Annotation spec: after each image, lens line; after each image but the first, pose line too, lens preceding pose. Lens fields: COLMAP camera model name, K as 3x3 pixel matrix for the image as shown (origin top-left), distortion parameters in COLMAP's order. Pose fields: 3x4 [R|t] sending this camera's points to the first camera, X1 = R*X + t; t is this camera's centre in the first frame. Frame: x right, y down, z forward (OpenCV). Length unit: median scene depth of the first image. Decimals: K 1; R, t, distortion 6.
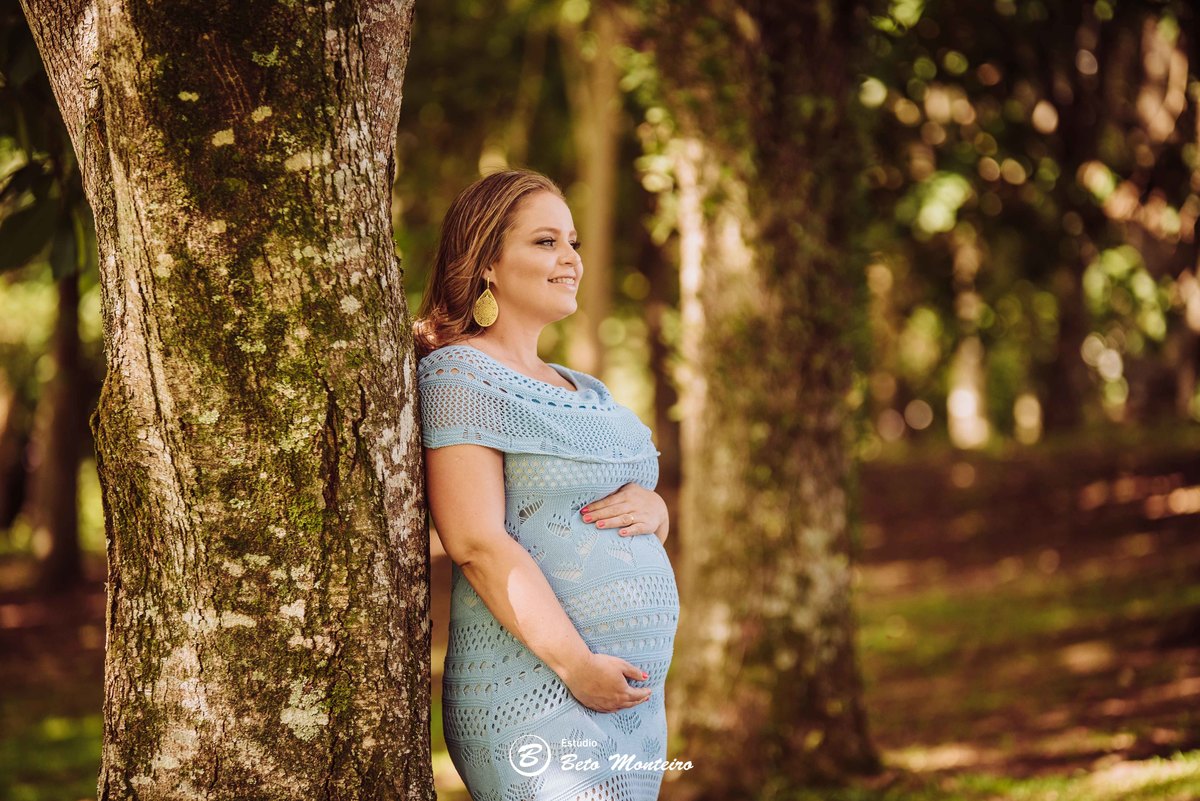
lens RADIAL K [[5179.8, 0, 600.2], [0, 5179.8, 401.7], [0, 0, 1]] dist [0.819386, 0.000000]
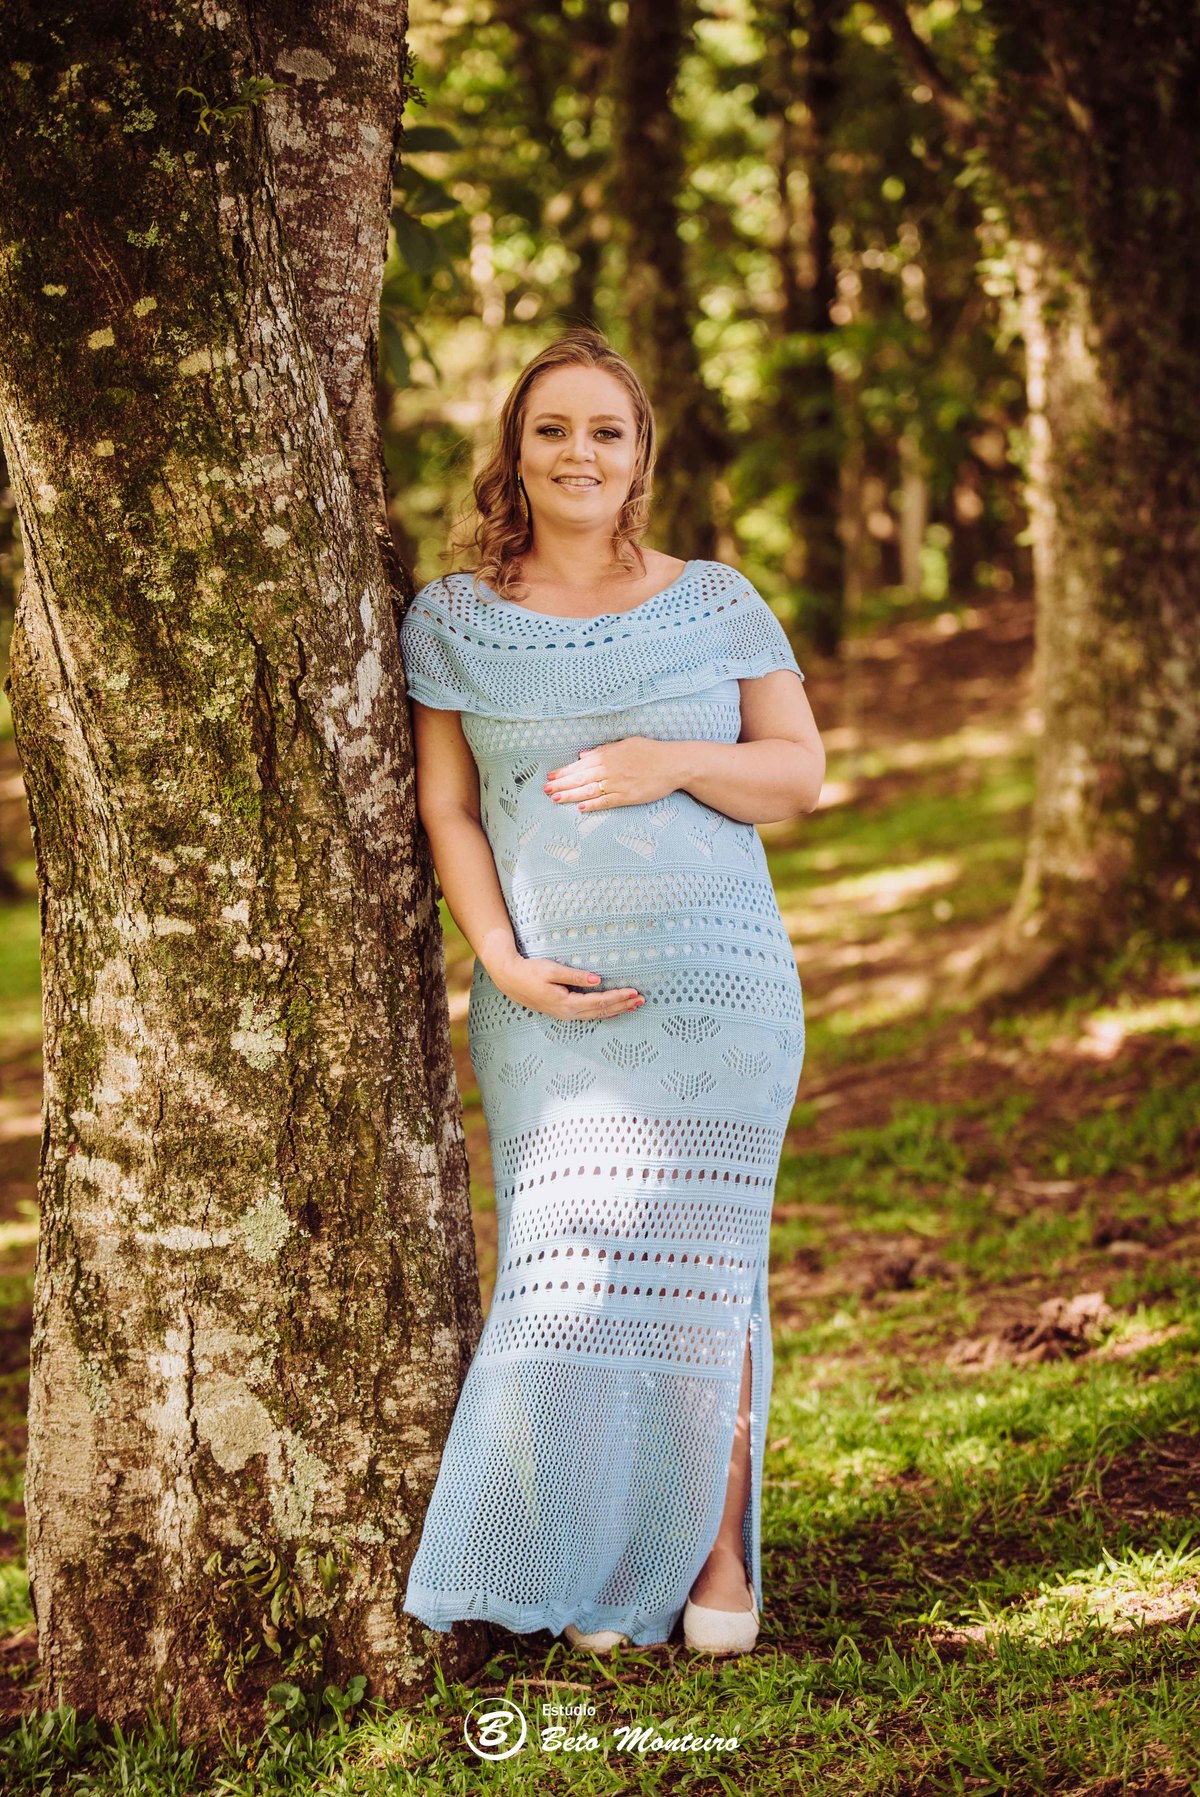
lens RADIAL K [[5024.7, 0, 599.5], [0, 5024.7, 895.9], [0, 0, 1]] dist [-0.026370, 0.000000]
pose [[0.992895, -0.035467, -0.113585, 0.086565], [0.044884, 0.995666, 0.081452, -0.023993], [0.110204, -0.085972, 0.990184, 0.226969]]
